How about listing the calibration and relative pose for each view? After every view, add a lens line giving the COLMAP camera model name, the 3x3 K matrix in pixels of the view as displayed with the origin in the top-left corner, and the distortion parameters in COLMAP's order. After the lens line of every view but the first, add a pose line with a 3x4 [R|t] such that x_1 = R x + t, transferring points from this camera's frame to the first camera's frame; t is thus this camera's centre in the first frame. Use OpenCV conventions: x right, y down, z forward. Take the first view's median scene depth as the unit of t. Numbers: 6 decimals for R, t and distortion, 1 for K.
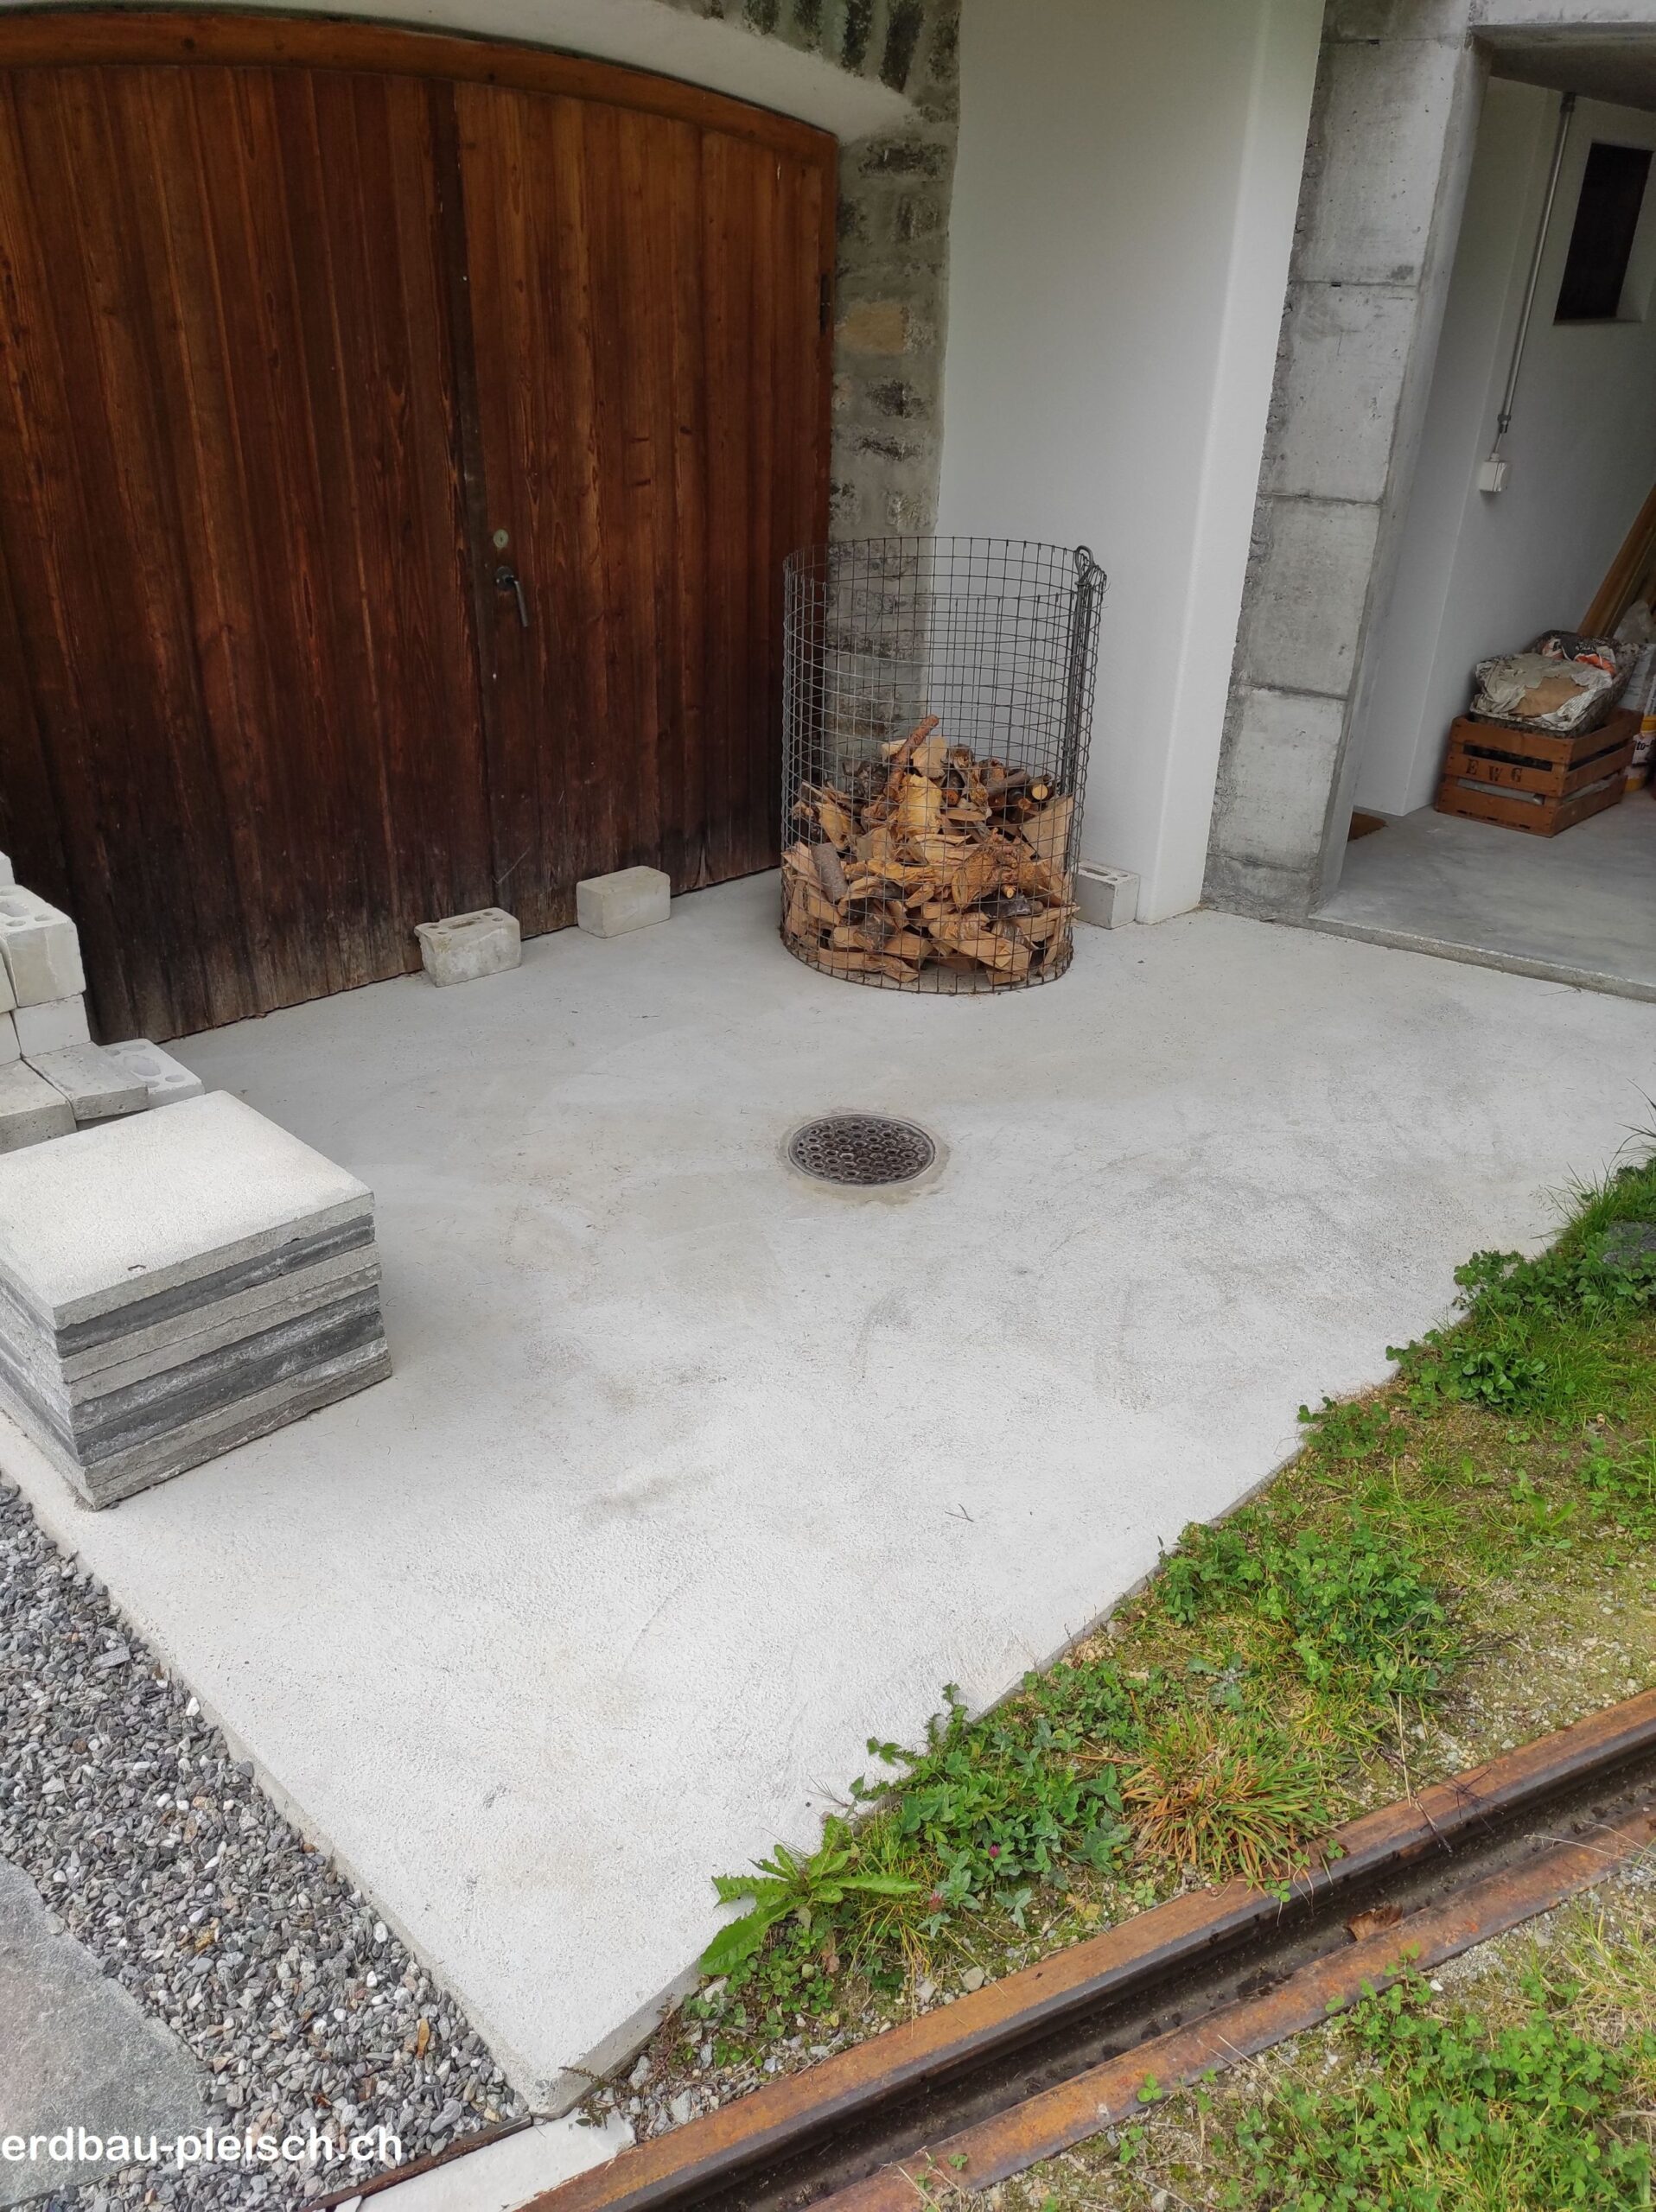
lens RADIAL K [[1646.7, 0, 828.0], [0, 1646.7, 1106.0], [0, 0, 1]] dist [0.011449, 0.006420]
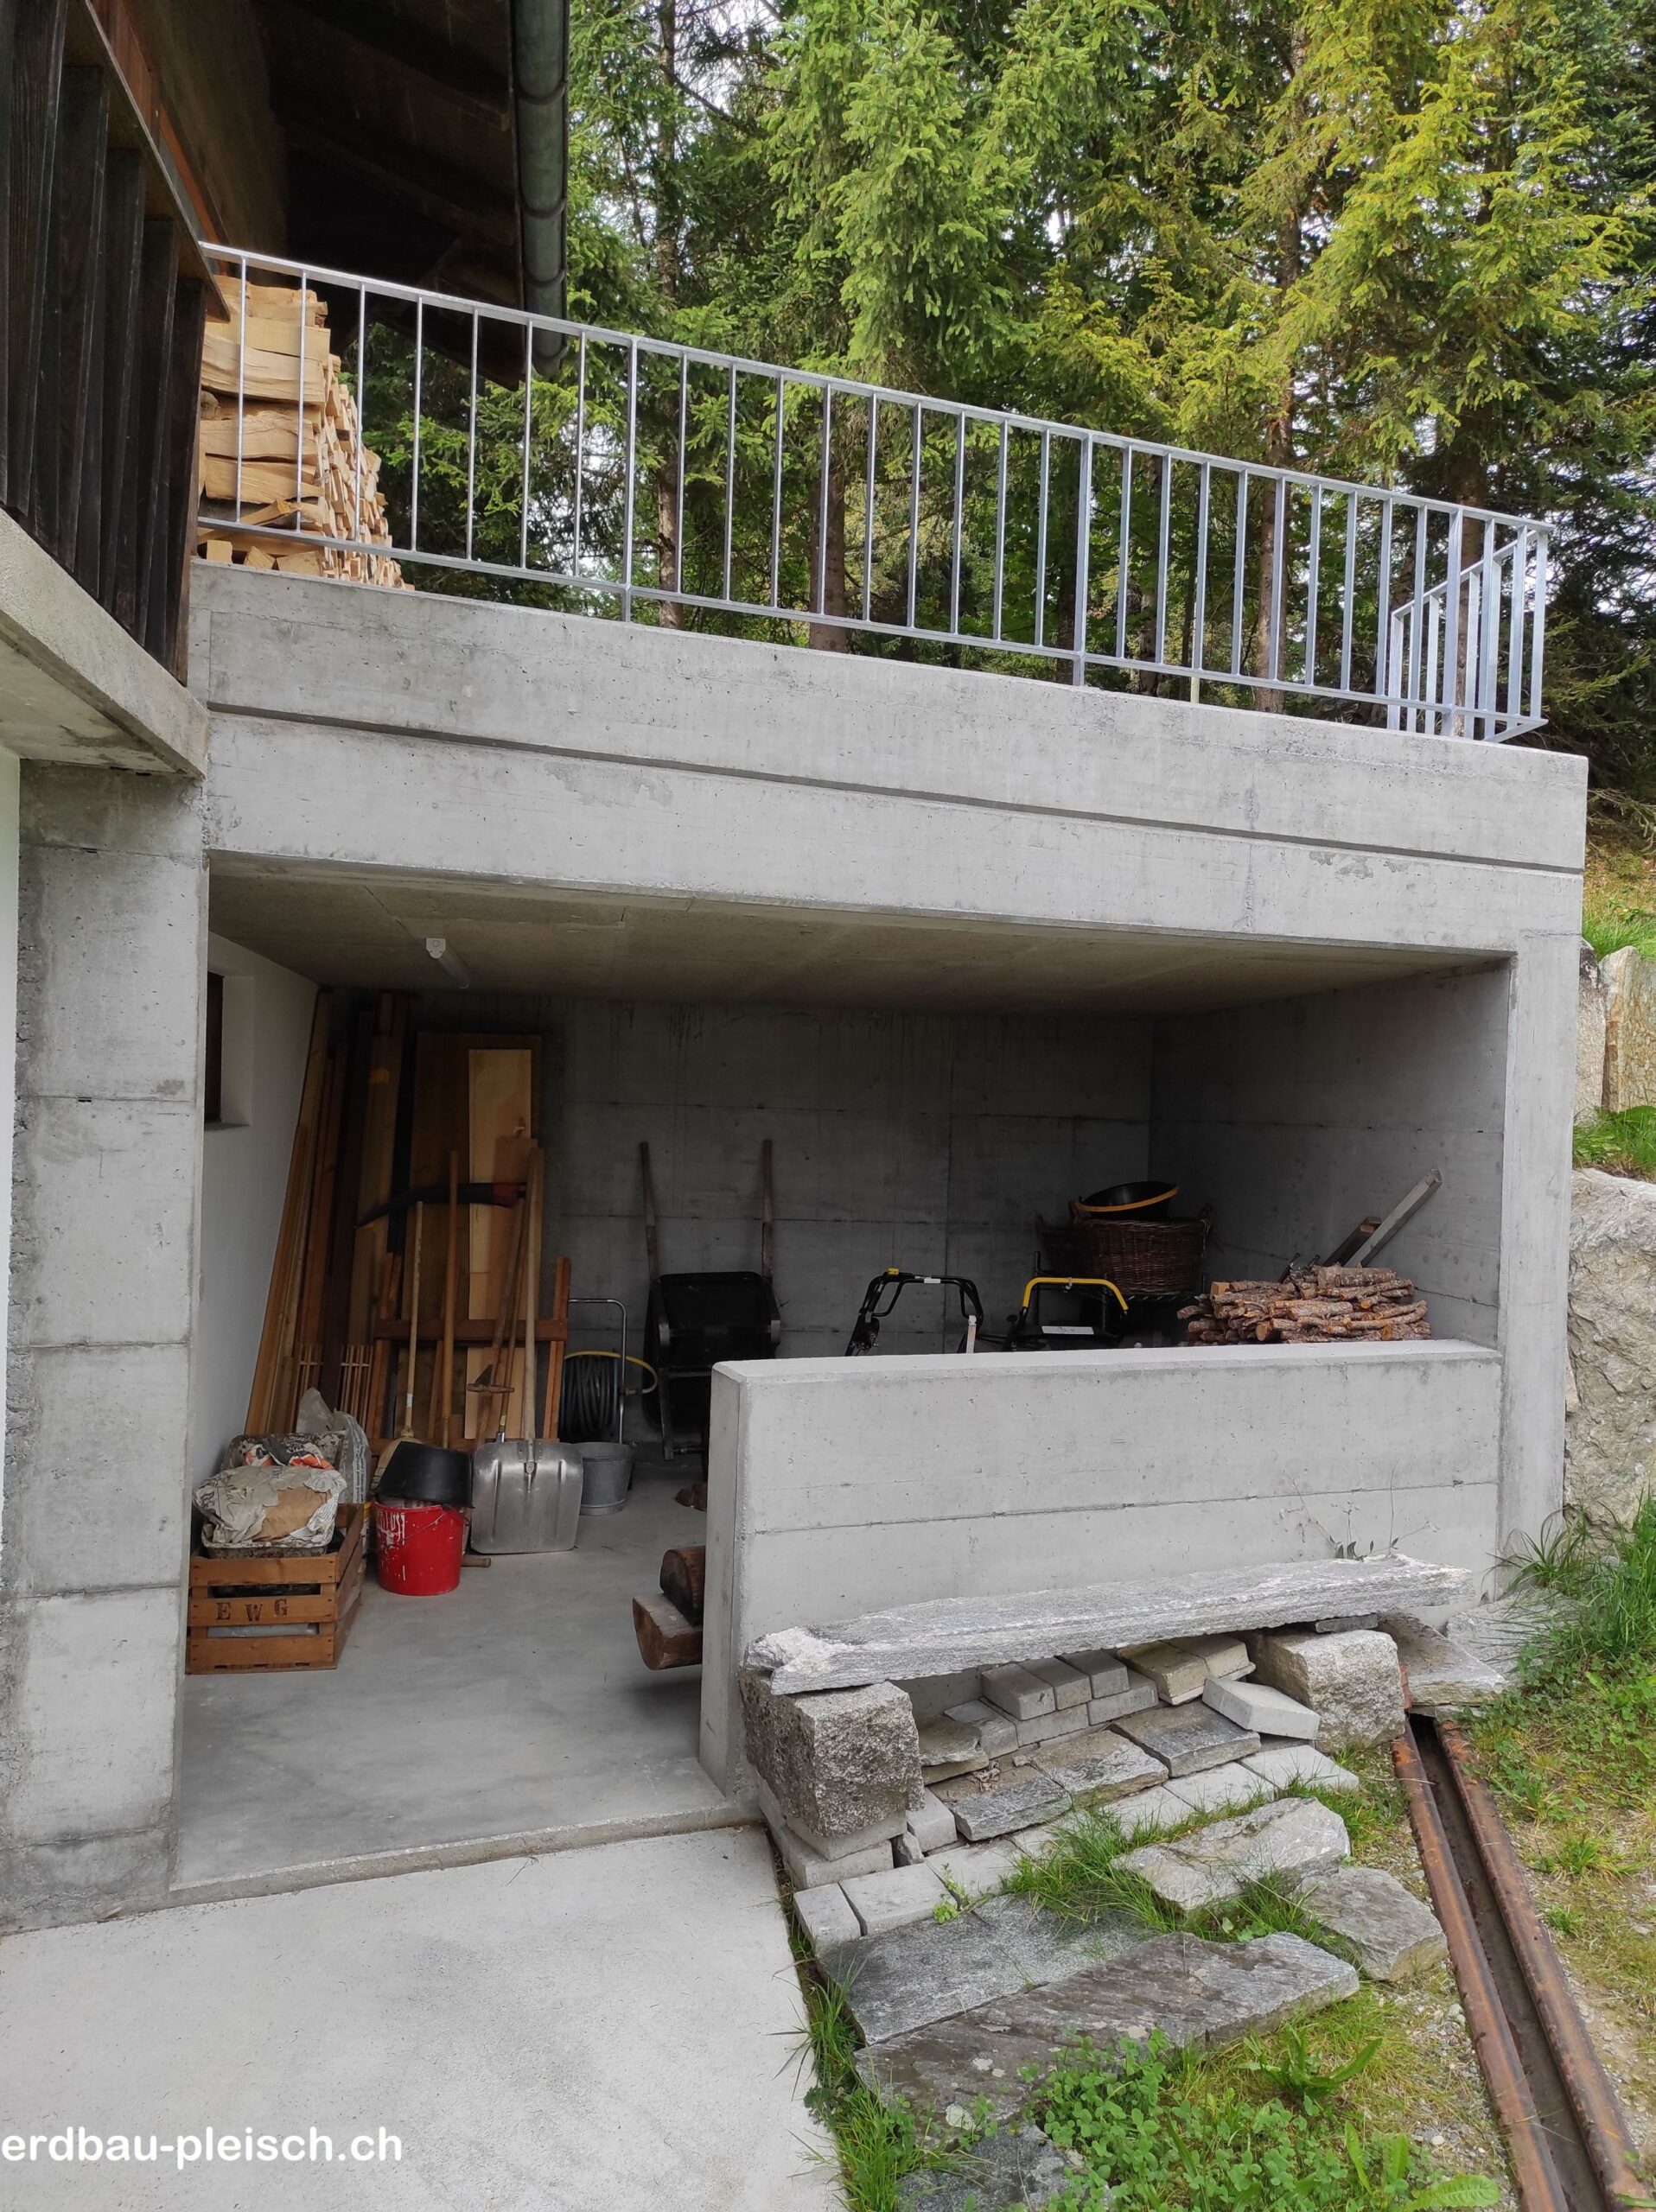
lens RADIAL K [[1646.7, 0, 828.0], [0, 1646.7, 1106.0], [0, 0, 1]] dist [0.011449, 0.006420]
pose [[0.594771, -0.014140, 0.803771, -0.117373], [0.356192, 0.900977, -0.247724, -0.150764], [-0.720676, 0.433636, 0.540912, 0.277315]]
